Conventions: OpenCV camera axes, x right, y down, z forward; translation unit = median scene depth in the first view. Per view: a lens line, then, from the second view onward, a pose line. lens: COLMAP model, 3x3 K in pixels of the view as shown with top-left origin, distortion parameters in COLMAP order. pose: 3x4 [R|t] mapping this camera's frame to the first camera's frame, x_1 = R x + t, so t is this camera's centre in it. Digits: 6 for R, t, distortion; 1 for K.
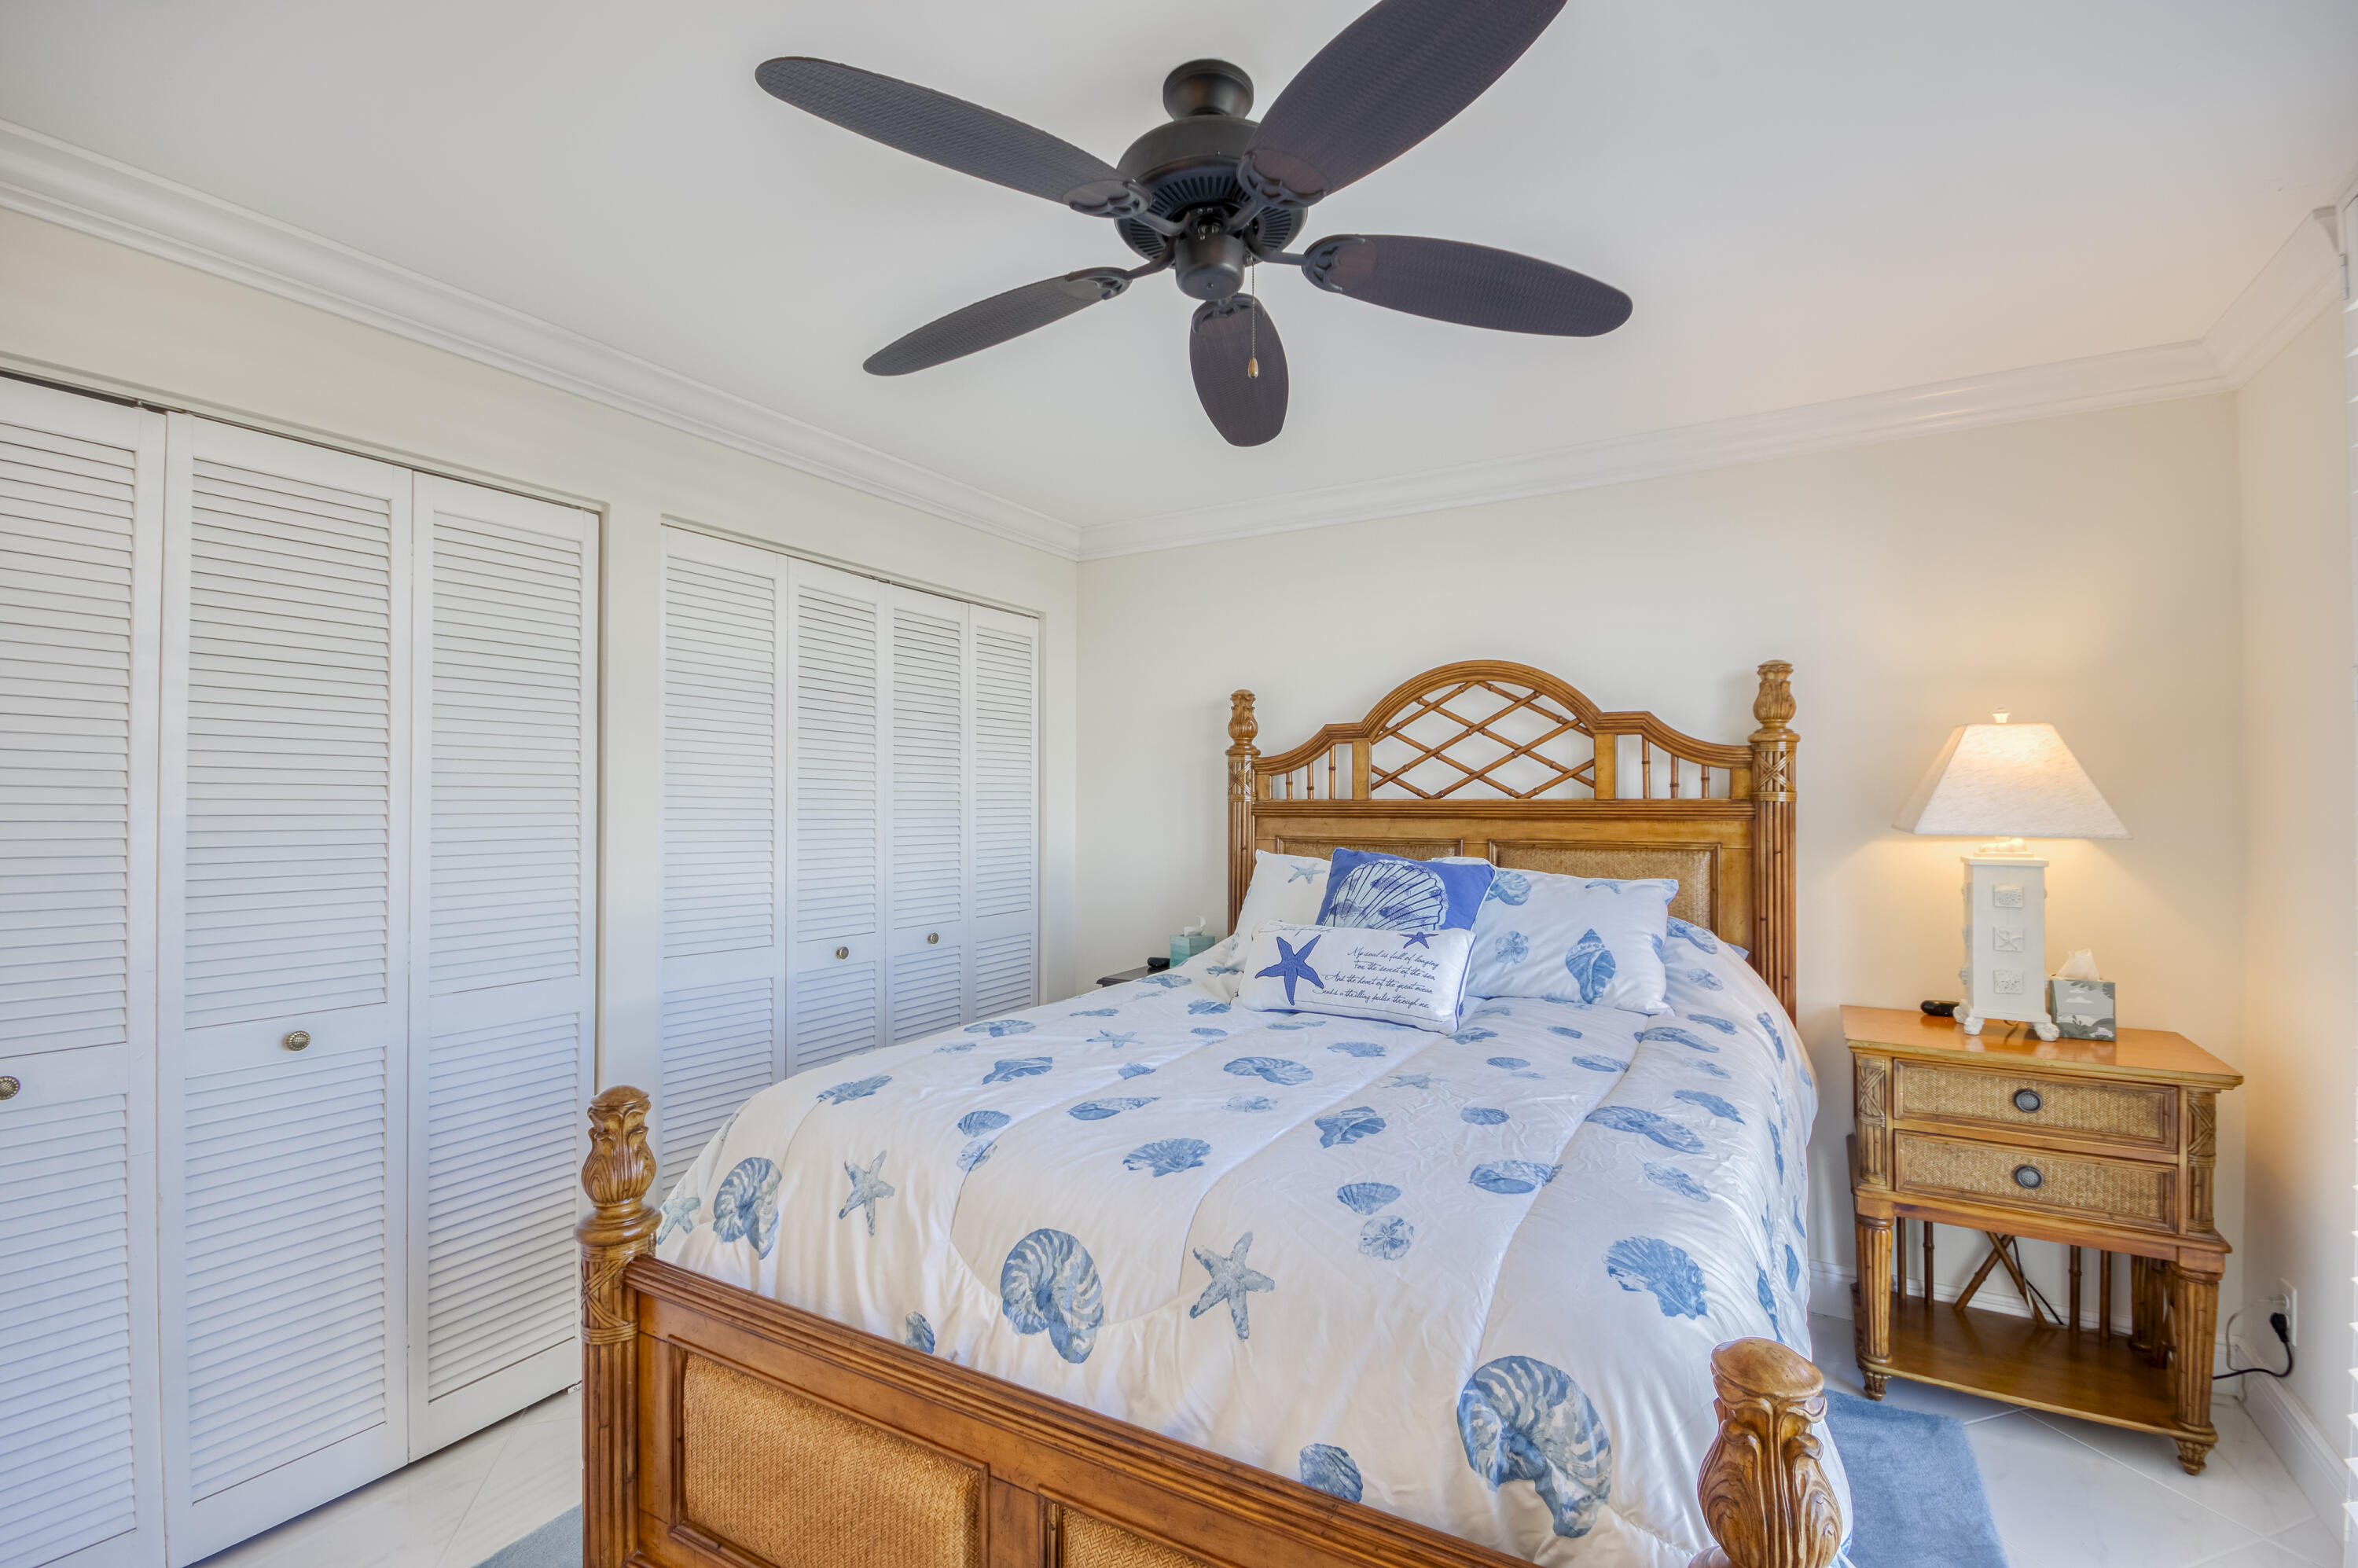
lens RADIAL K [[1031.8, 0, 1190.4], [0, 1031.8, 790.5], [0, 0, 1]] dist [-0.003110, -0.003782]
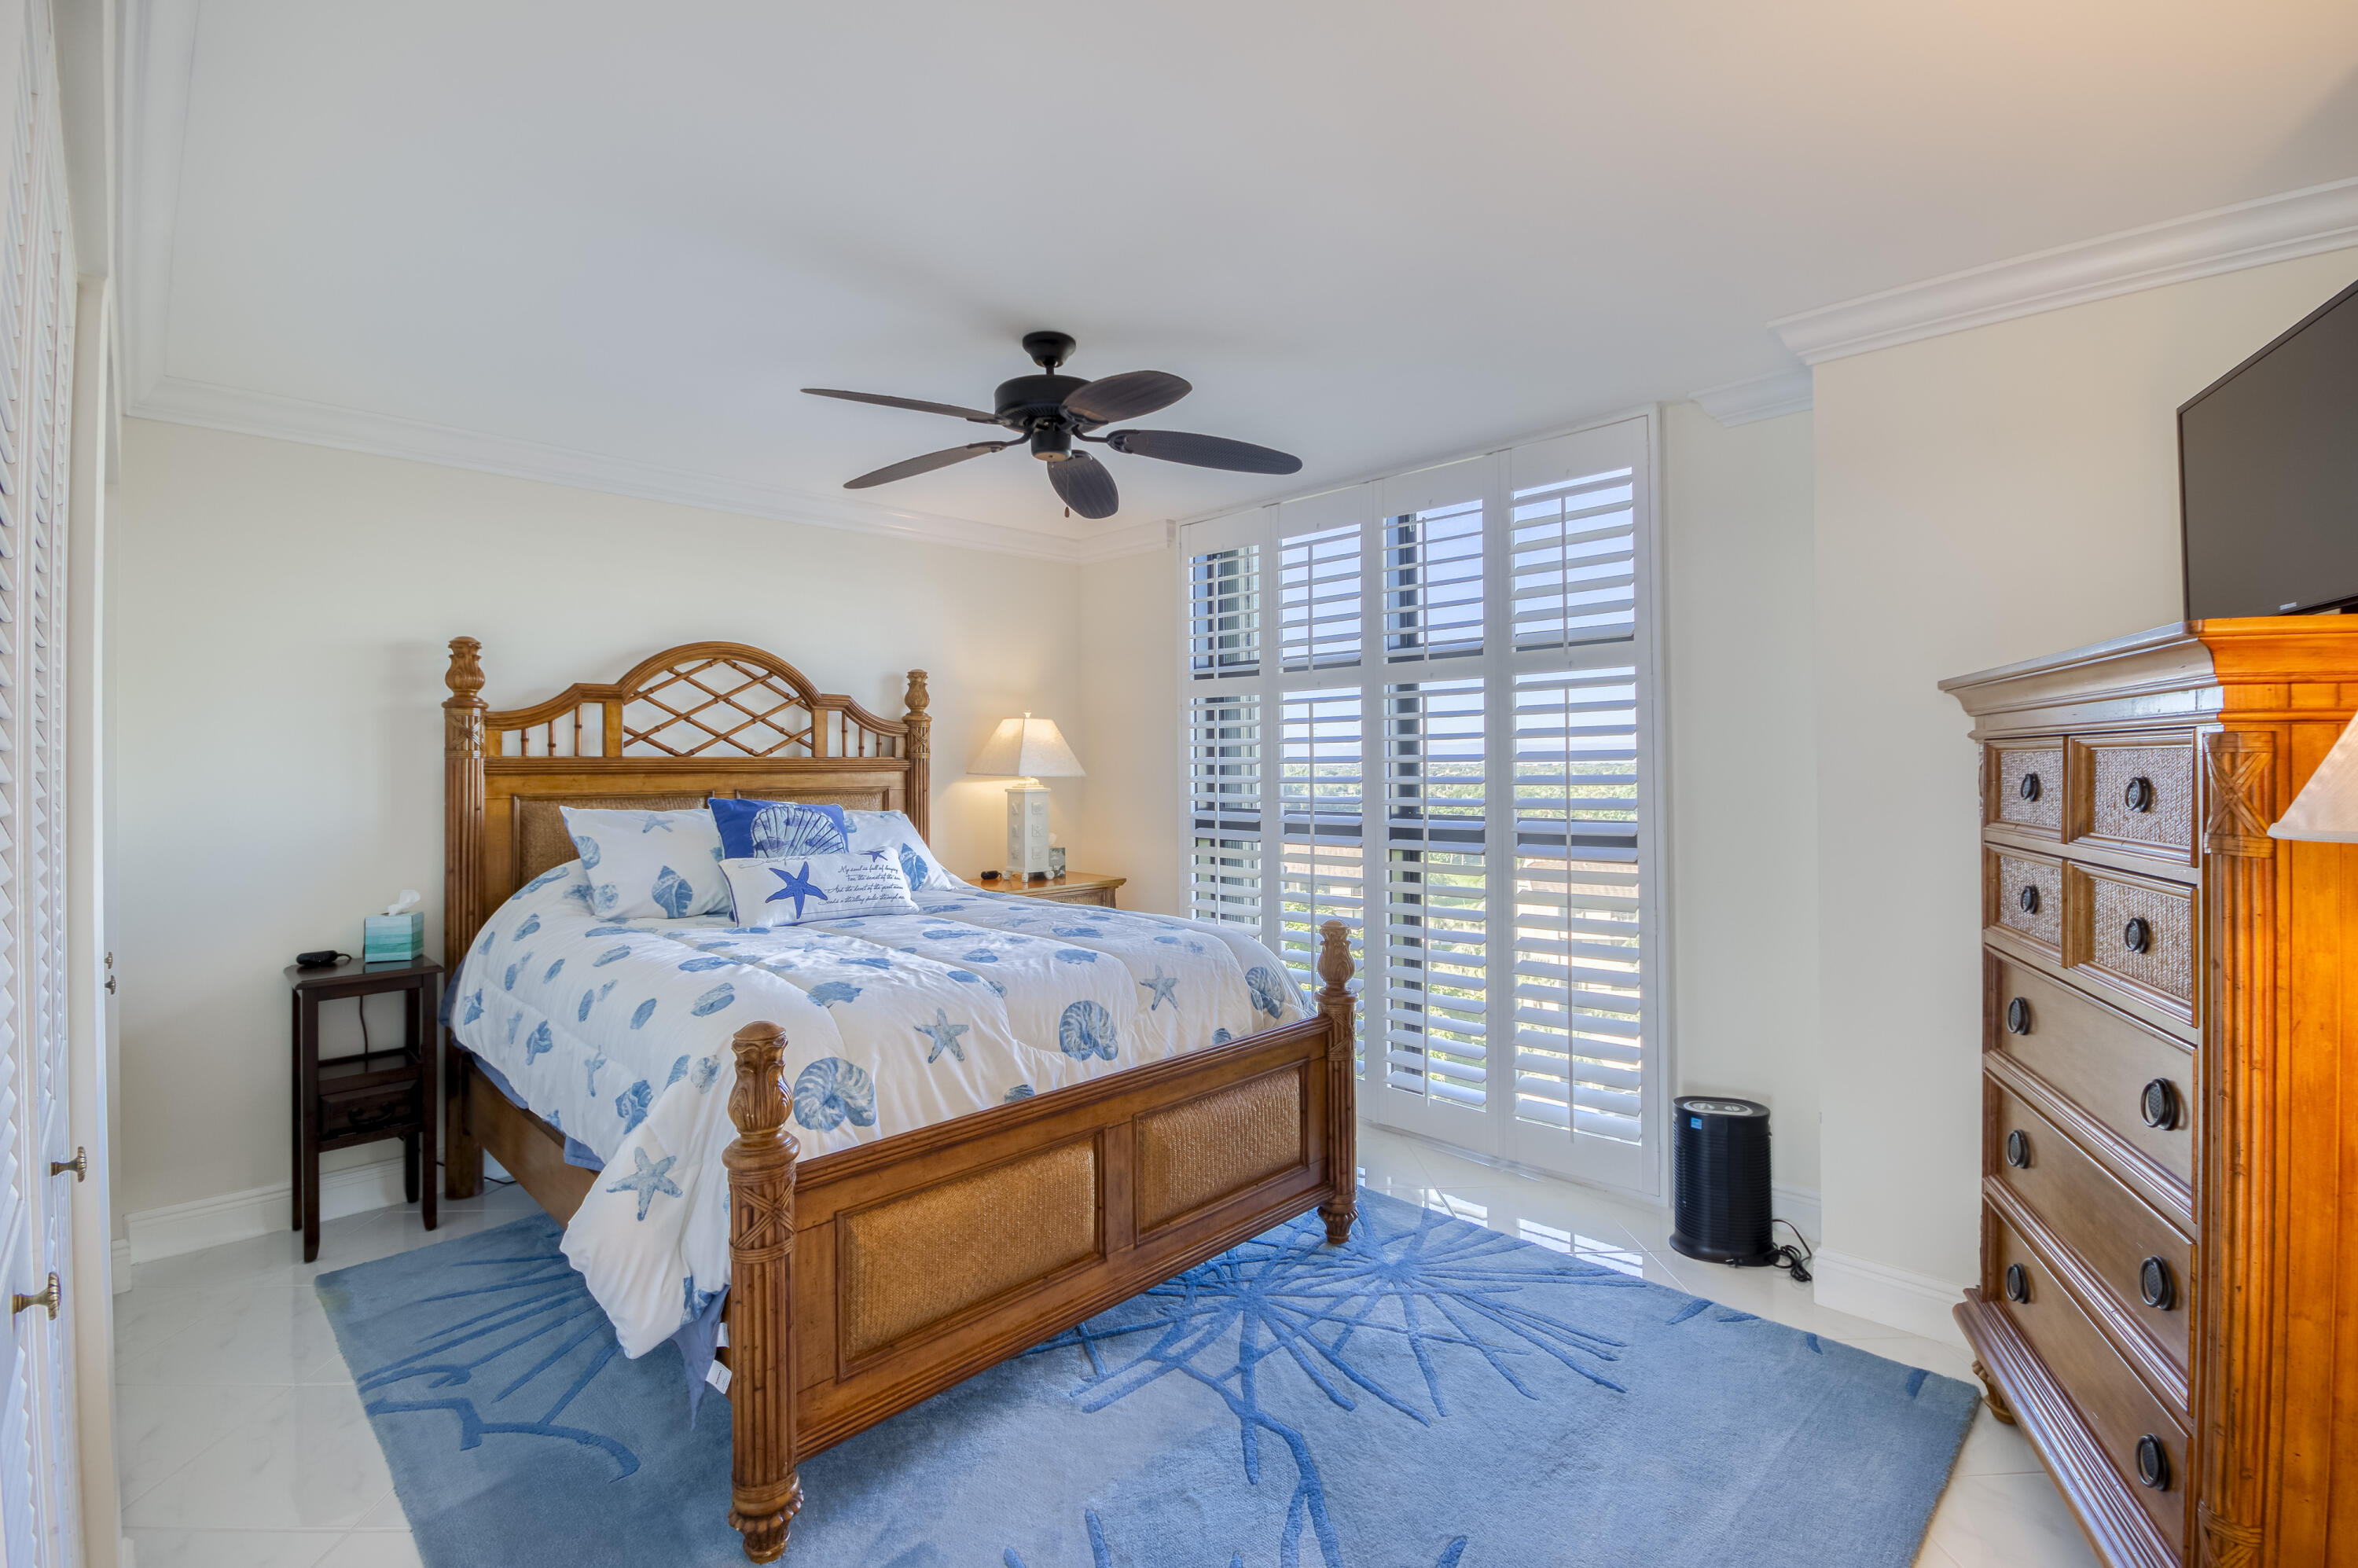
lens RADIAL K [[1031.8, 0, 1196.2], [0, 1031.8, 767.3], [0, 0, 1]] dist [-0.003110, -0.003782]
pose [[0.264839, -0.005705, 0.964276, -0.755223], [-0.007029, 0.999945, 0.007847, 0.007382], [-0.964267, -0.008857, 0.264784, 0.151893]]
